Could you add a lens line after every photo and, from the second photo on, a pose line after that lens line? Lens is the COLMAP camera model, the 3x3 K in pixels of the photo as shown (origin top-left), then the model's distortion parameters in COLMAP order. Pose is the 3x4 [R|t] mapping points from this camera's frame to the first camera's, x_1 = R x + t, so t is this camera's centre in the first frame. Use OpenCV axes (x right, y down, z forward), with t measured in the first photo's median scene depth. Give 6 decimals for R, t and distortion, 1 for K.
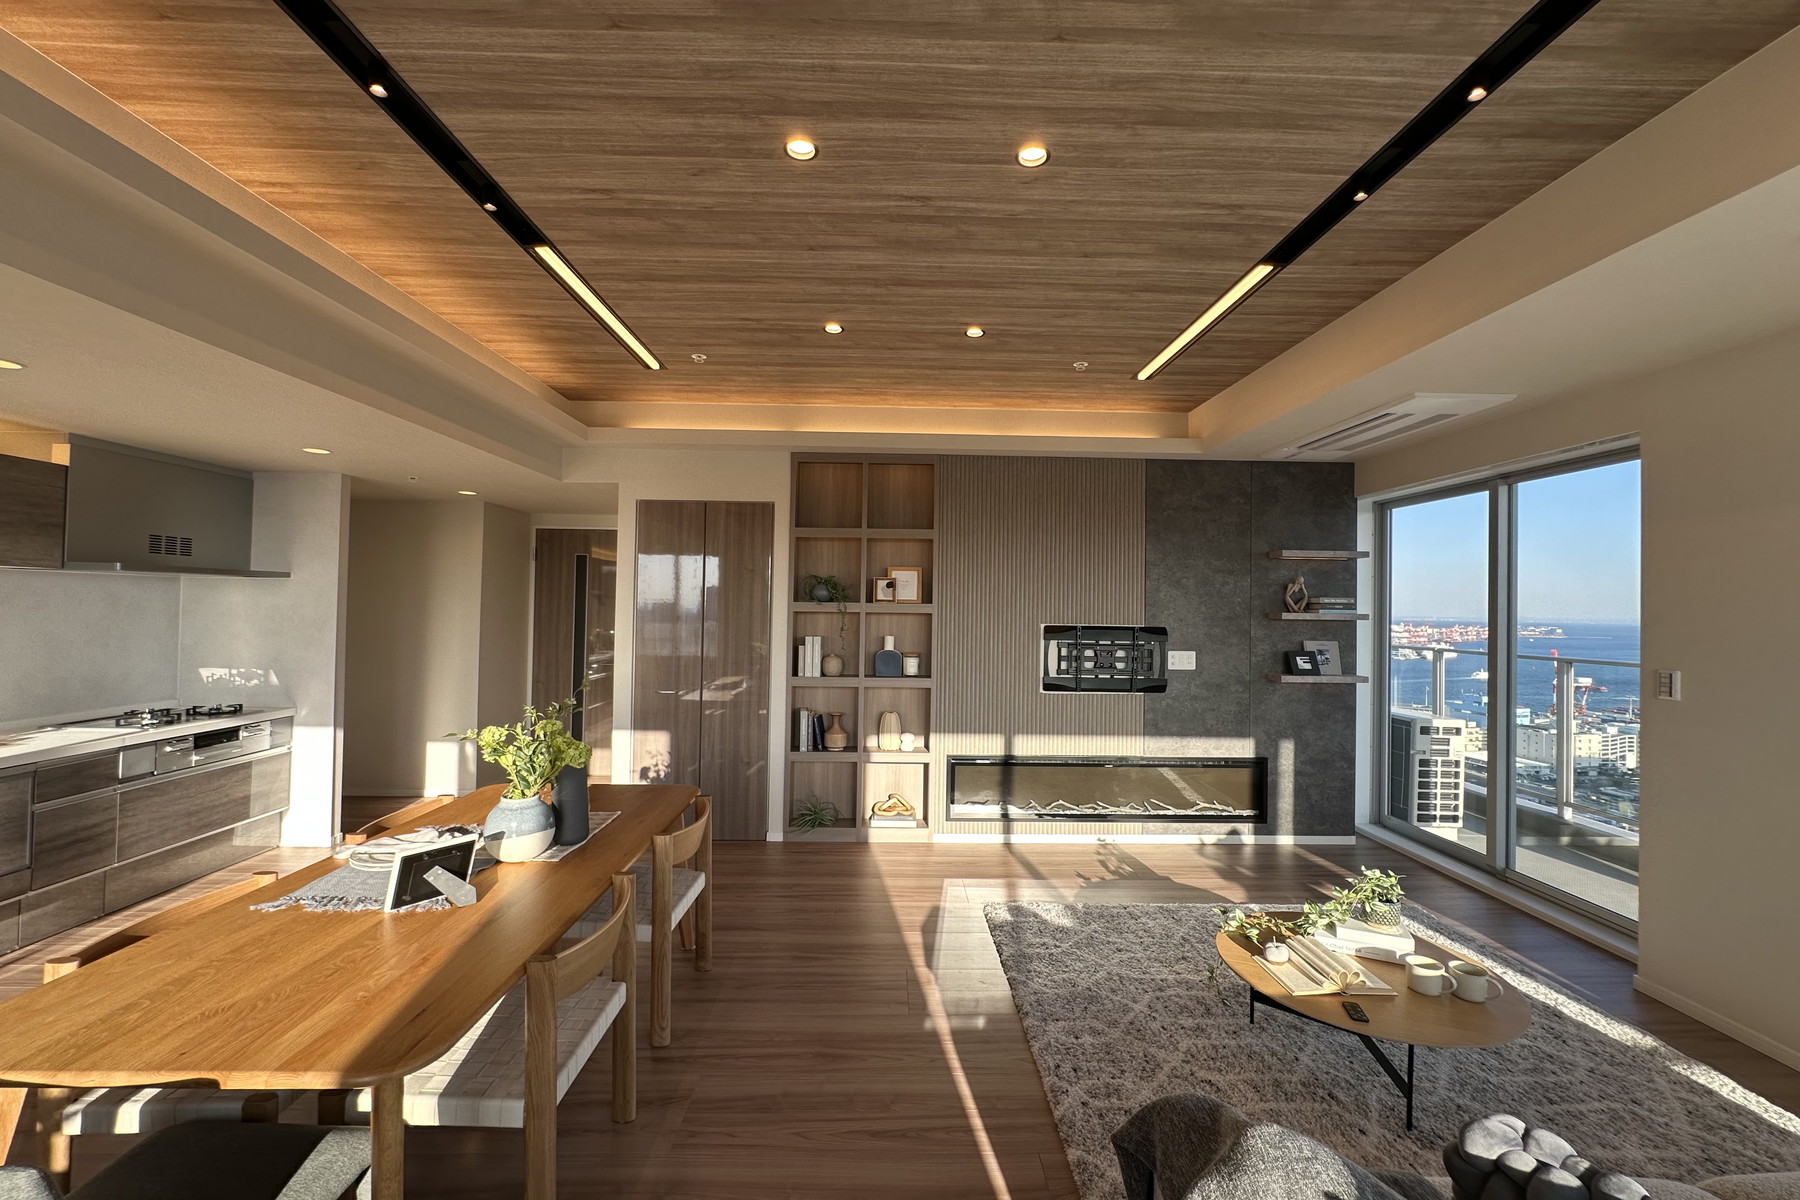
lens RADIAL K [[718.3, 0, 899.0], [0, 718.3, 607.1], [0, 0, 1]] dist [-0.002147, -0.000737]
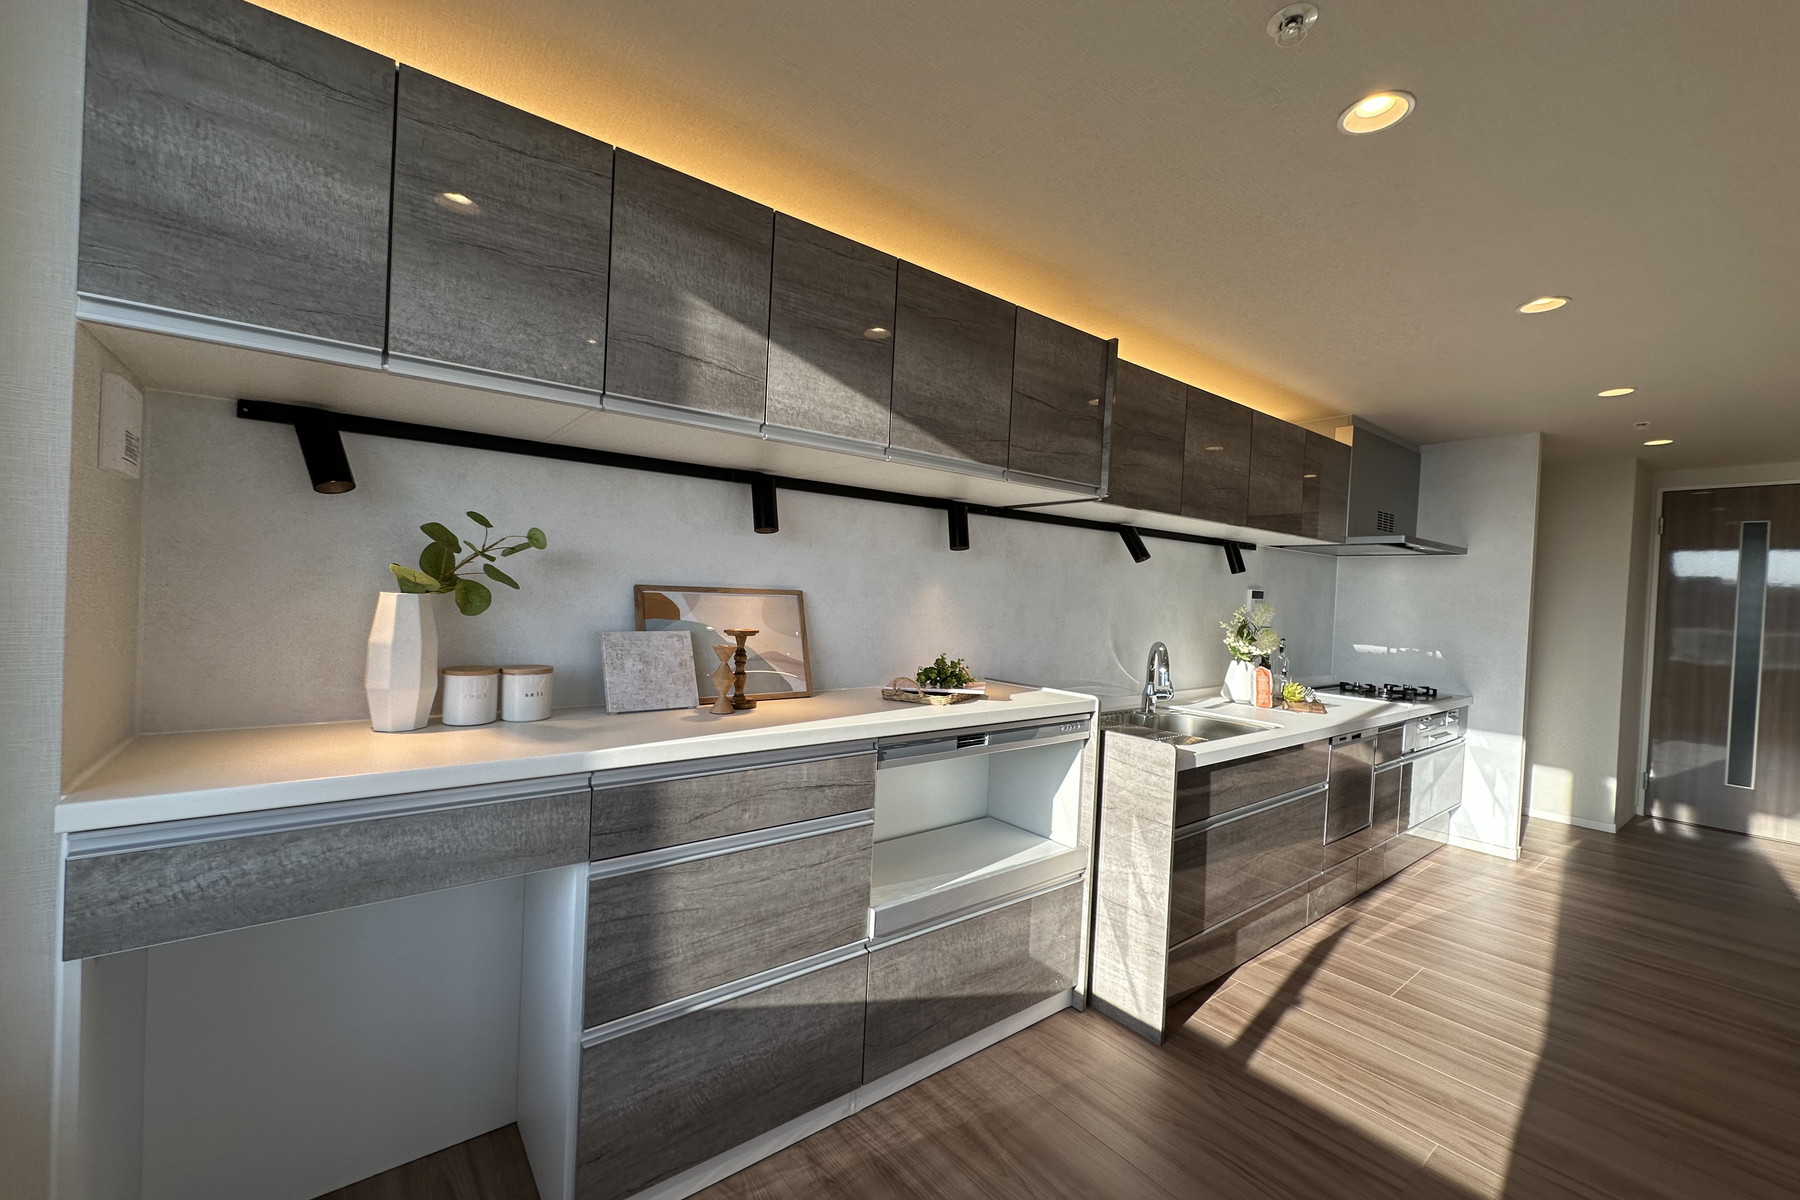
lens RADIAL K [[718.3, 0, 901.8], [0, 718.3, 595.5], [0, 0, 1]] dist [-0.002147, -0.000737]
pose [[0.595191, 0.022990, -0.803255, -0.685664], [-0.030600, 0.999514, 0.005934, 0.037116], [0.803001, 0.021047, 0.595605, -0.163280]]
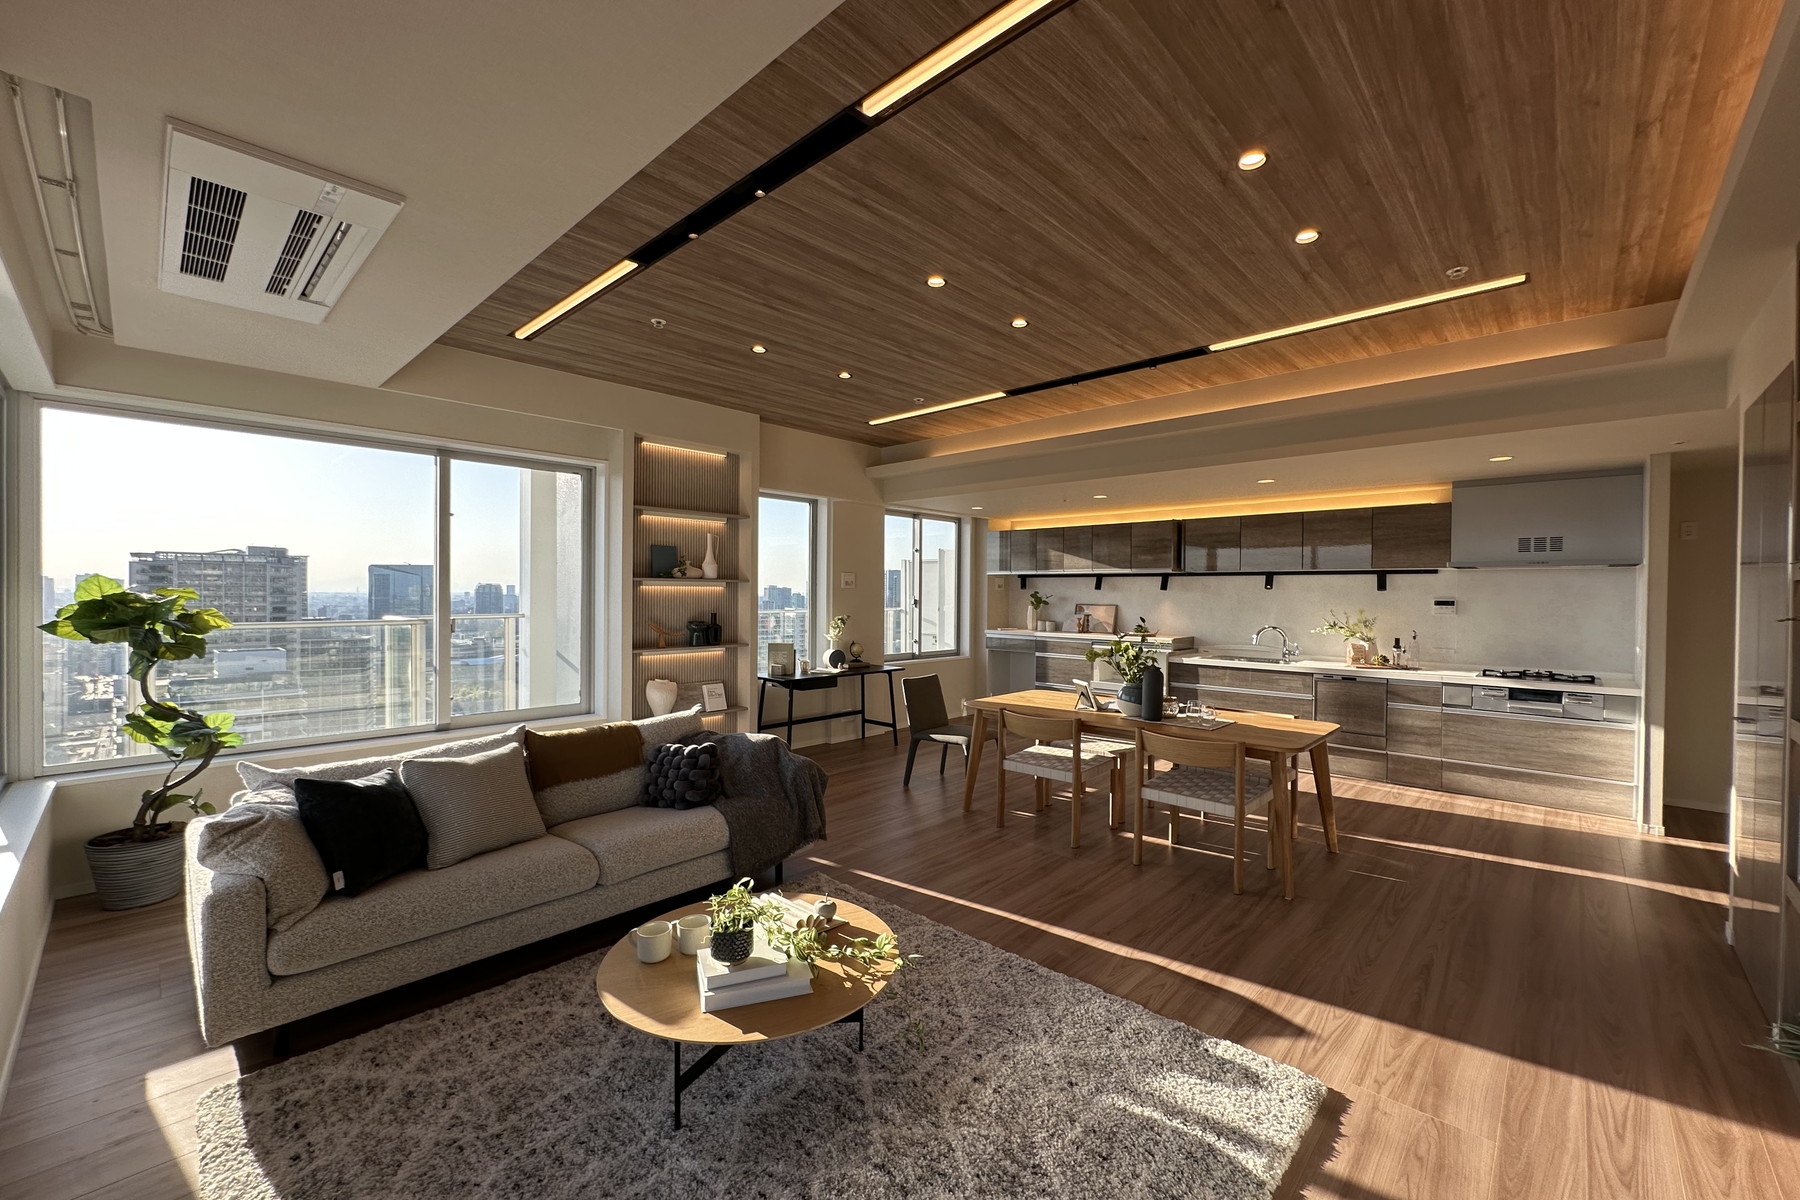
lens RADIAL K [[718.3, 0, 902.5], [0, 718.3, 584.9], [0, 0, 1]] dist [-0.002147, -0.000737]
pose [[-0.701533, -0.026671, -0.712138, 0.785687], [-0.015614, 0.999635, -0.022056, 0.037419], [0.712466, -0.004354, -0.701693, 1.202424]]
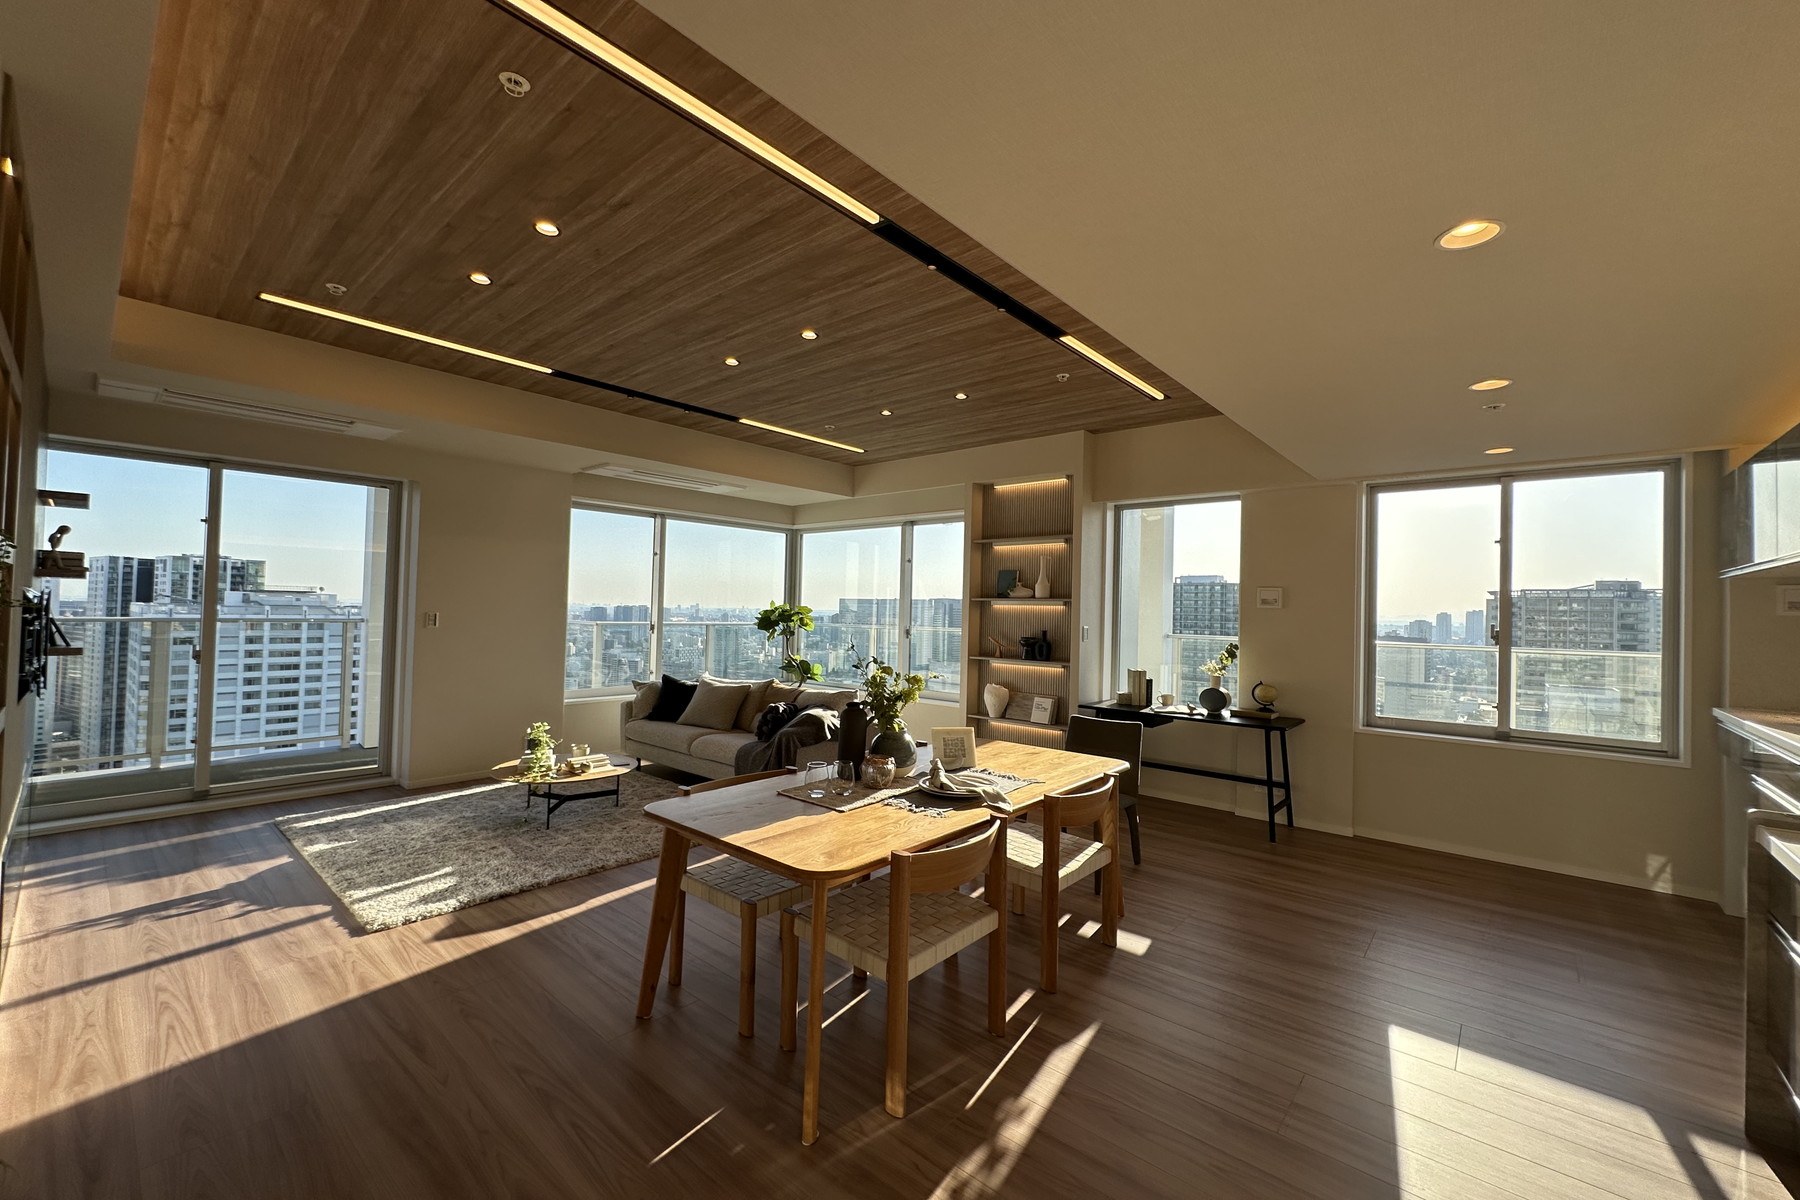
lens RADIAL K [[718.3, 0, 898.1], [0, 718.3, 574.1], [0, 0, 1]] dist [-0.002147, -0.000737]
pose [[-0.737799, 0.002718, 0.675015, -0.893945], [-0.033370, 0.998622, -0.040494, 0.019179], [-0.674195, -0.052401, -0.736692, 1.262339]]
